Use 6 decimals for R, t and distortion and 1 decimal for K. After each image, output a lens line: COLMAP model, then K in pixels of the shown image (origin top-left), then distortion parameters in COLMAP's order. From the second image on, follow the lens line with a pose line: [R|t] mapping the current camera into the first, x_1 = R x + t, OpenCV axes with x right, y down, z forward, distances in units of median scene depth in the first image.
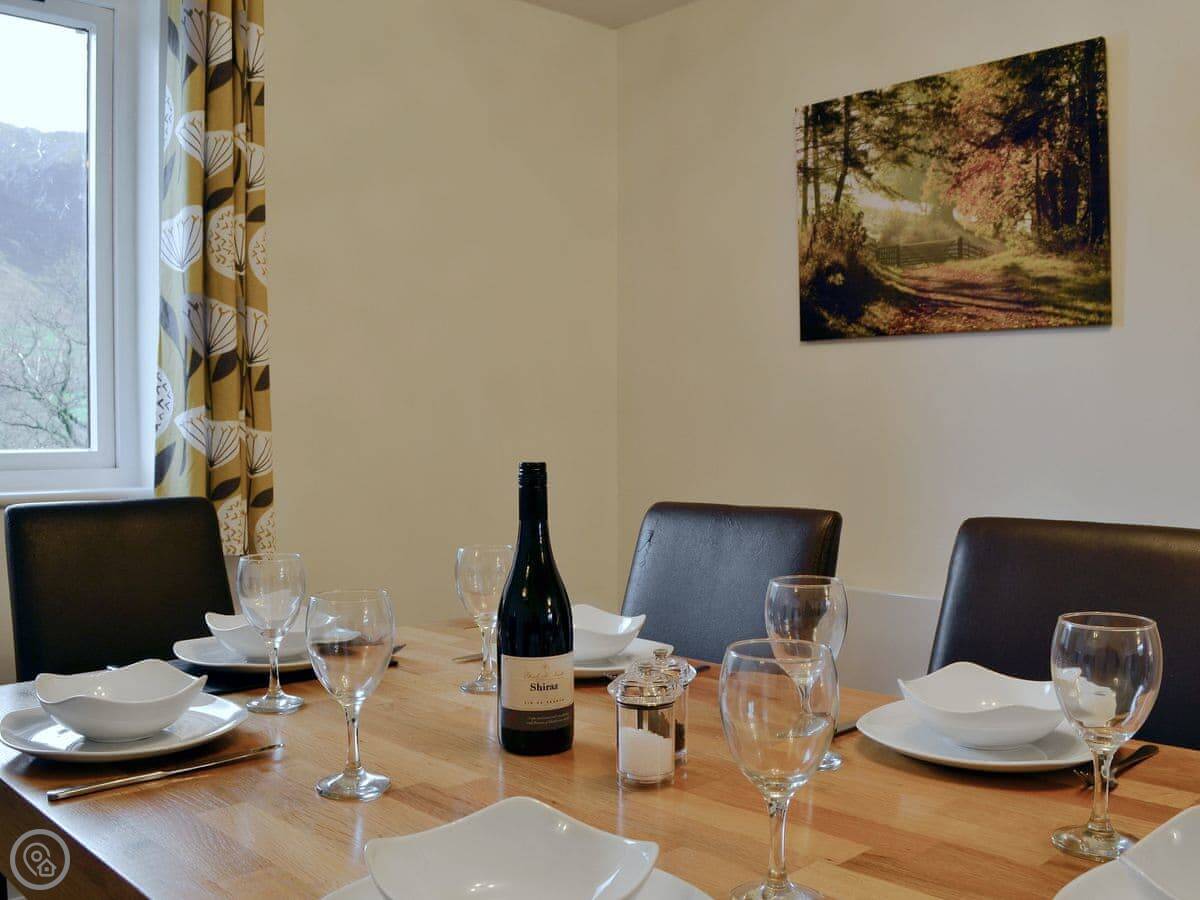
lens RADIAL K [[1142.4, 0, 599.0], [0, 1142.4, 449.2], [0, 0, 1]] dist [-0.079868, 0.000000]
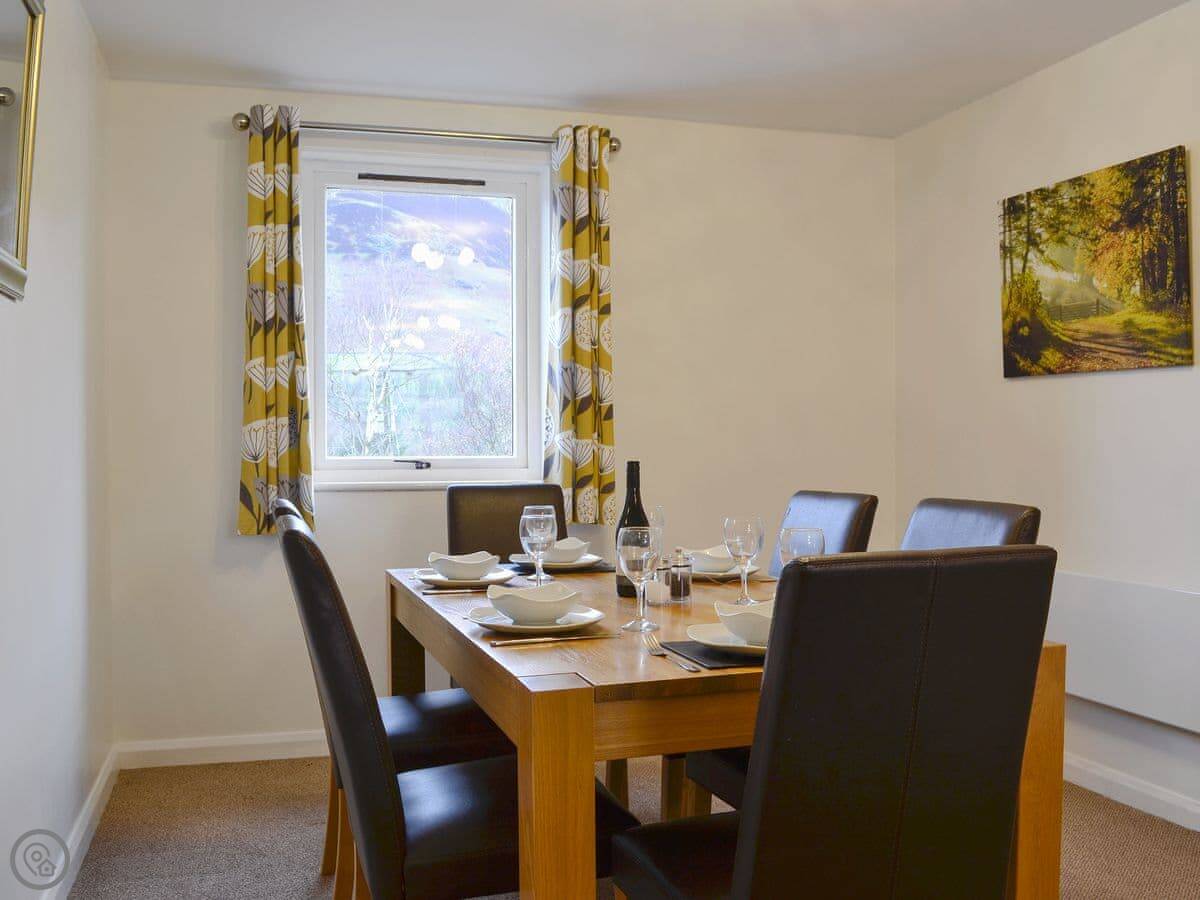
lens RADIAL K [[1142.4, 0, 603.6], [0, 1142.4, 447.2], [0, 0, 1]] dist [-0.079868, 0.000000]
pose [[0.903034, 0.002703, -0.429561, 0.386662], [-0.008809, 0.999886, -0.012227, 0.005854], [0.429479, 0.014826, 0.902955, -0.450124]]
